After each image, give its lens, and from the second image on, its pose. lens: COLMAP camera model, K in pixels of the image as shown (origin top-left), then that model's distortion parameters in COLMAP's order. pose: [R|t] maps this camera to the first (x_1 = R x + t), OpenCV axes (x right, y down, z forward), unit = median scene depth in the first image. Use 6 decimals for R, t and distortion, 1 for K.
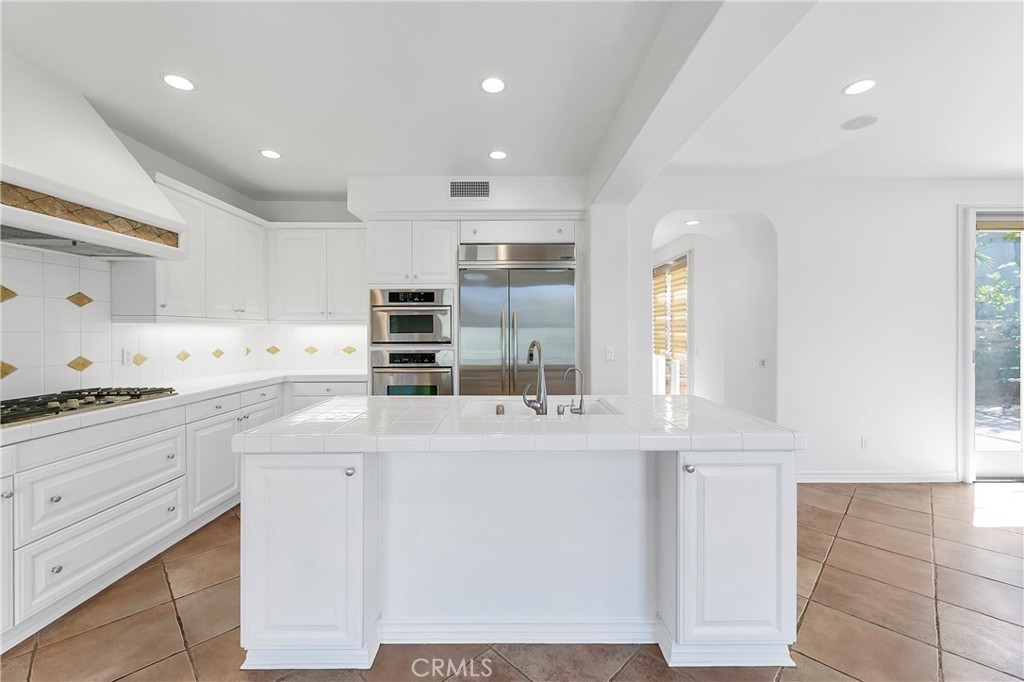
lens RADIAL K [[418.1, 0, 513.1], [0, 418.1, 329.3], [0, 0, 1]] dist [0.000718, 0.000346]
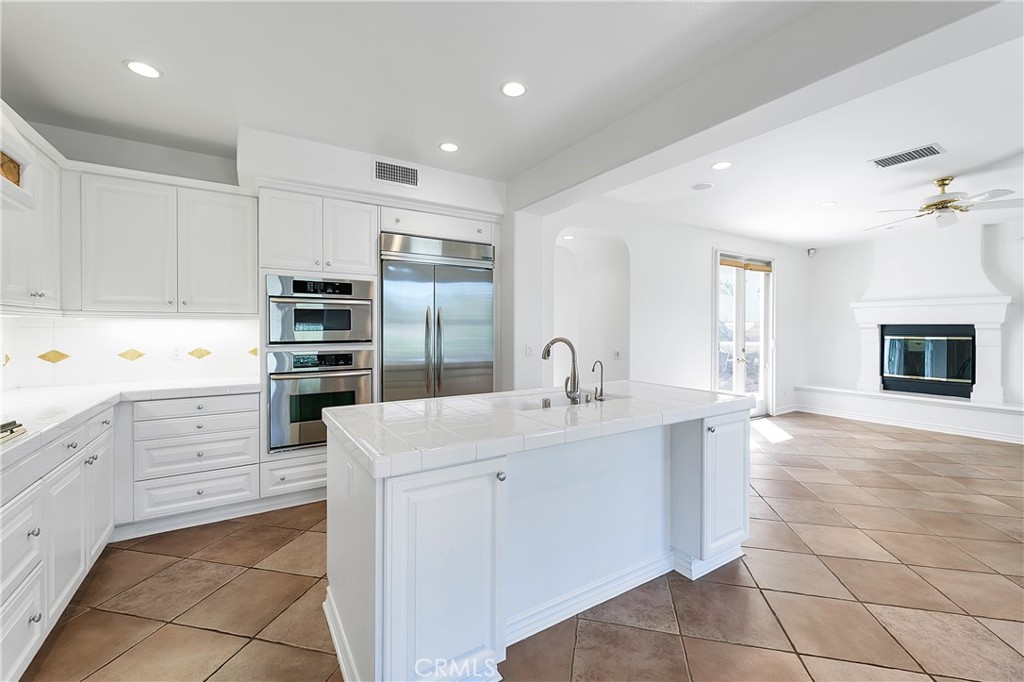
lens RADIAL K [[418.1, 0, 515.2], [0, 418.1, 331.7], [0, 0, 1]] dist [0.000718, 0.000346]
pose [[0.850351, 0.000376, 0.526216, -0.361119], [-0.005265, 0.999956, 0.007793, 0.003033], [-0.526190, -0.009397, 0.850315, 0.078899]]
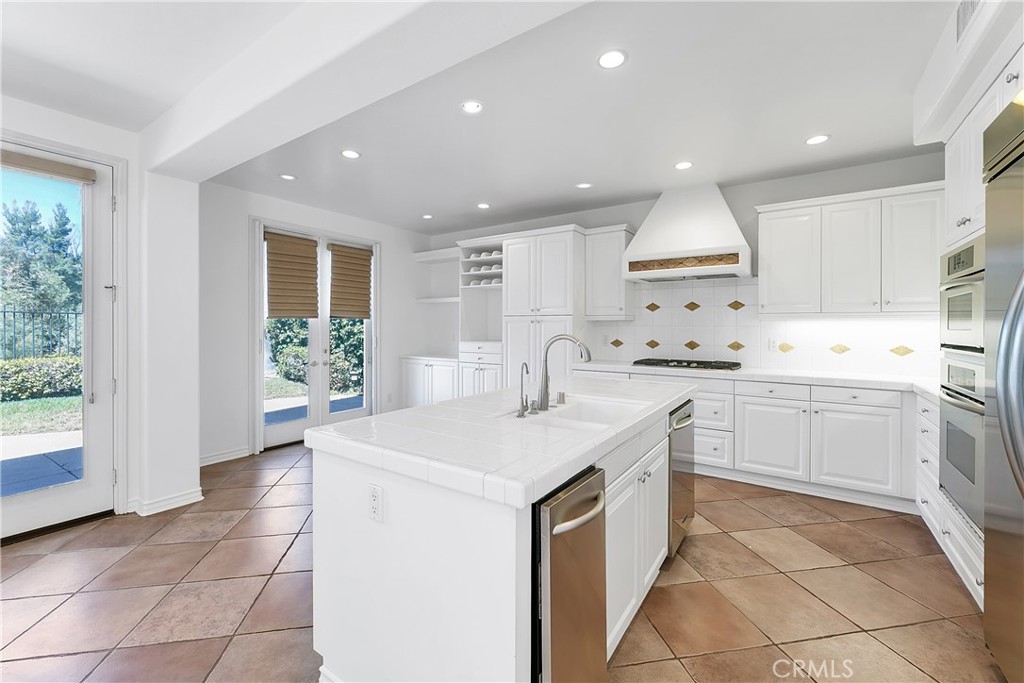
lens RADIAL K [[424.5, 0, 511.8], [0, 424.5, 327.9], [0, 0, 1]] dist [-0.005154, 0.000842]
pose [[-0.574012, 0.003540, -0.818839, 0.529551], [0.000170, 0.999991, 0.004204, 0.004615], [0.818847, 0.002274, -0.574007, 0.849199]]
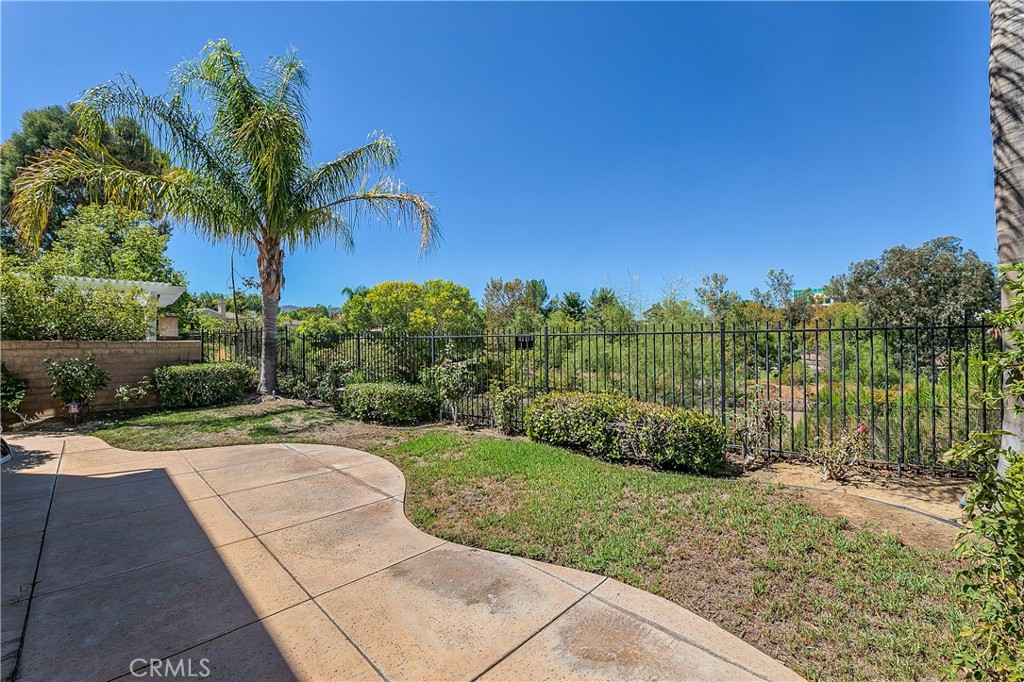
lens RADIAL K [[428.0, 0, 508.0], [0, 428.0, 344.5], [0, 0, 1]] dist [-0.005947, -0.000827]
pose [[-0.693188, 0.006673, 0.720726, -0.718372], [0.006543, 0.999974, -0.002965, -0.019389], [-0.720727, 0.002660, -0.693214, -0.758296]]
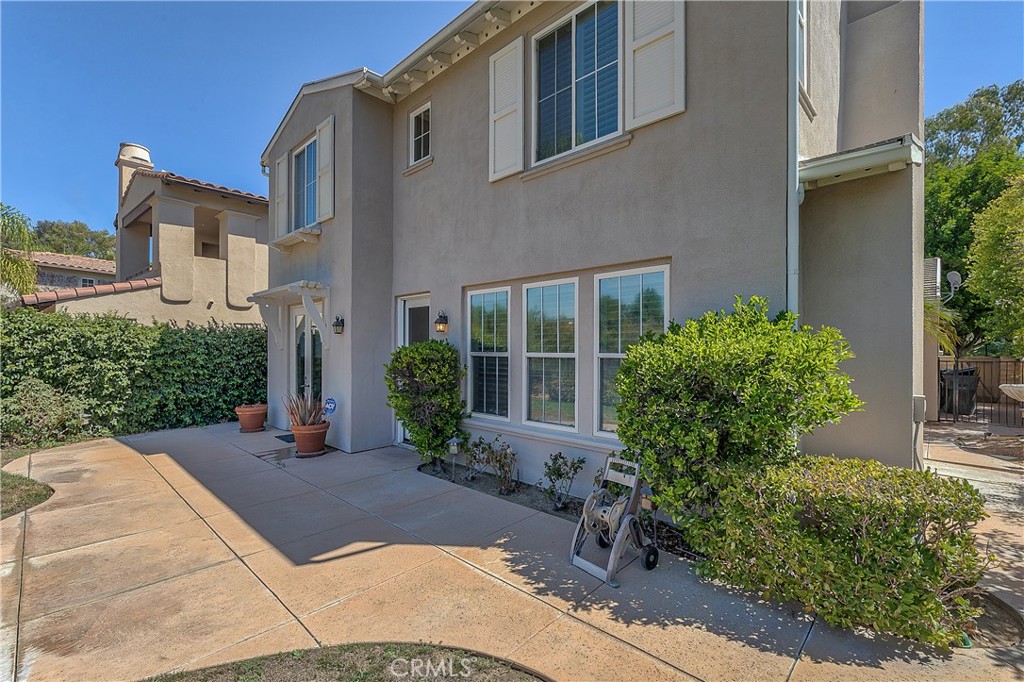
lens RADIAL K [[449.8, 0, 514.5], [0, 449.8, 346.0], [0, 0, 1]] dist [0.002088, 0.000297]
pose [[0.718703, 0.001737, -0.695315, 2.095056], [-0.005520, 0.999980, -0.003208, -0.077511], [0.695295, 0.006143, 0.718698, -1.281995]]
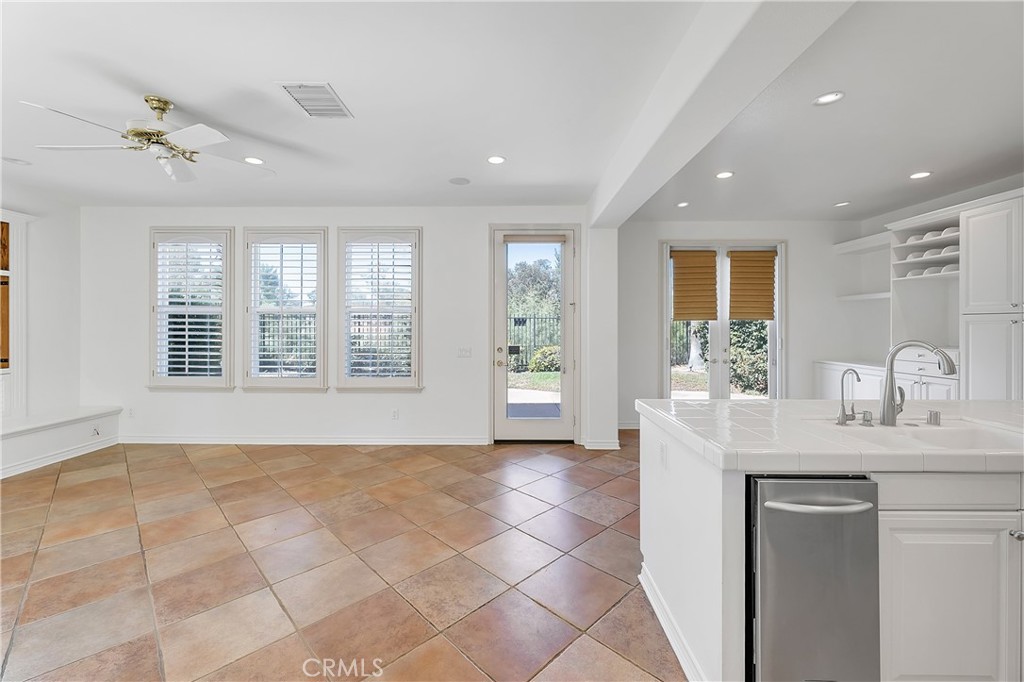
lens RADIAL K [[418.1, 0, 509.9], [0, 418.1, 323.9], [0, 0, 1]] dist [0.000718, 0.000346]
pose [[-0.999644, 0.001287, 0.026656, 0.473218], [0.001147, 0.999985, -0.005283, -0.000477], [-0.026663, -0.005251, -0.999631, 1.061890]]
